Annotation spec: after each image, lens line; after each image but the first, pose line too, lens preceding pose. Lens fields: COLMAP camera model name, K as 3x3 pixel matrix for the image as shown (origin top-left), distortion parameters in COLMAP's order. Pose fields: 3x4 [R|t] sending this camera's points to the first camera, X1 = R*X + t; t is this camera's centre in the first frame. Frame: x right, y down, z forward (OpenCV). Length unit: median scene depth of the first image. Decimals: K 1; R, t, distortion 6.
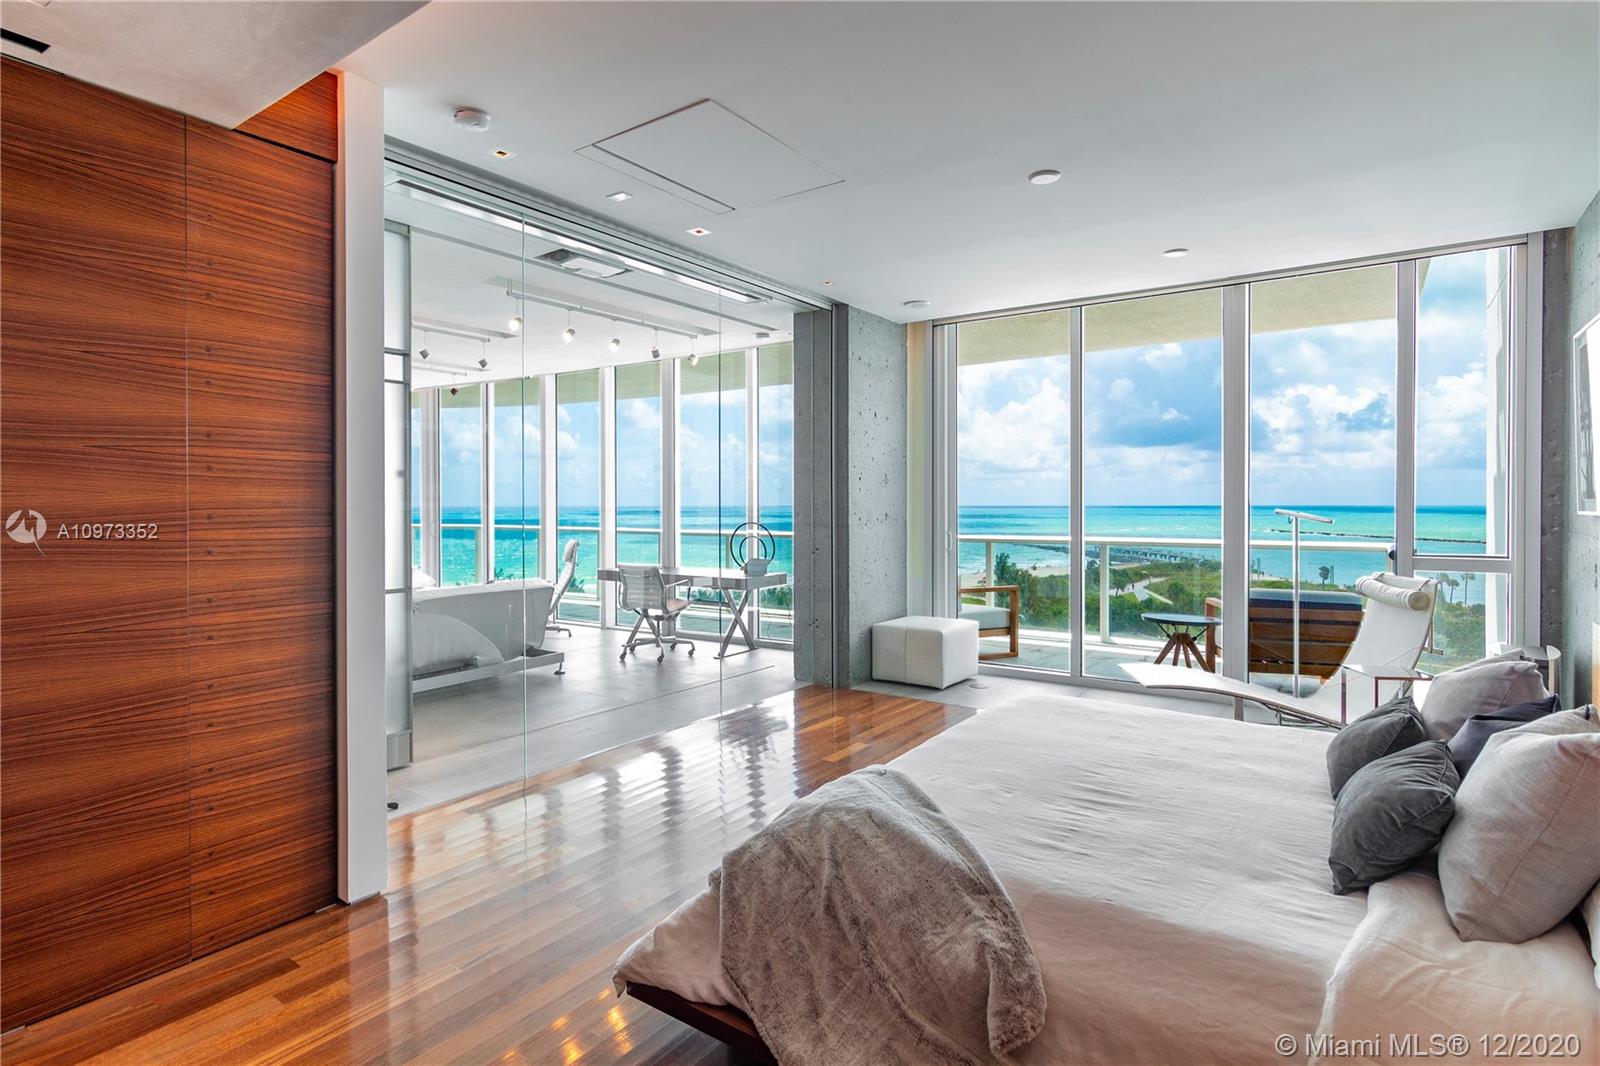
lens RADIAL K [[824.7, 0, 801.8], [0, 824.7, 501.4], [0, 0, 1]] dist [0.000725, 0.001259]
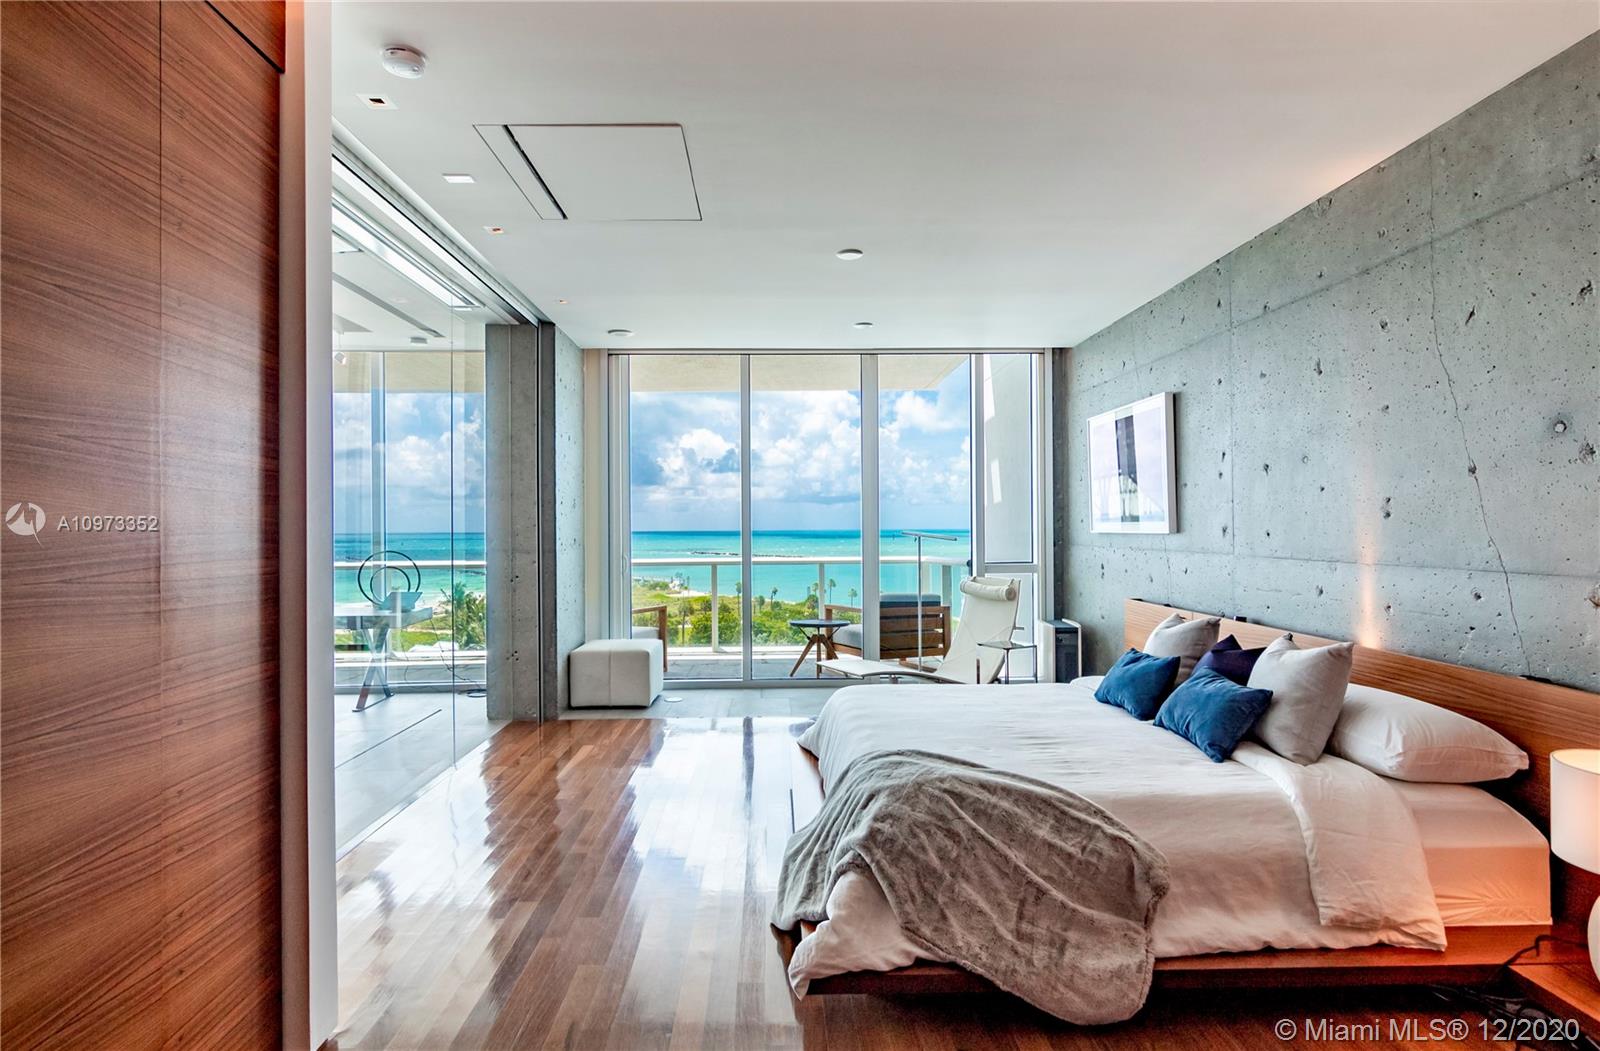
lens RADIAL K [[813.9, 0, 803.9], [0, 813.9, 518.1], [0, 0, 1]] dist [-0.001833, 0.001229]
pose [[0.800827, 0.003406, 0.598886, -0.472782], [0.003947, 0.999932, -0.010966, 0.003302], [-0.598883, 0.011146, 0.800759, 0.096767]]
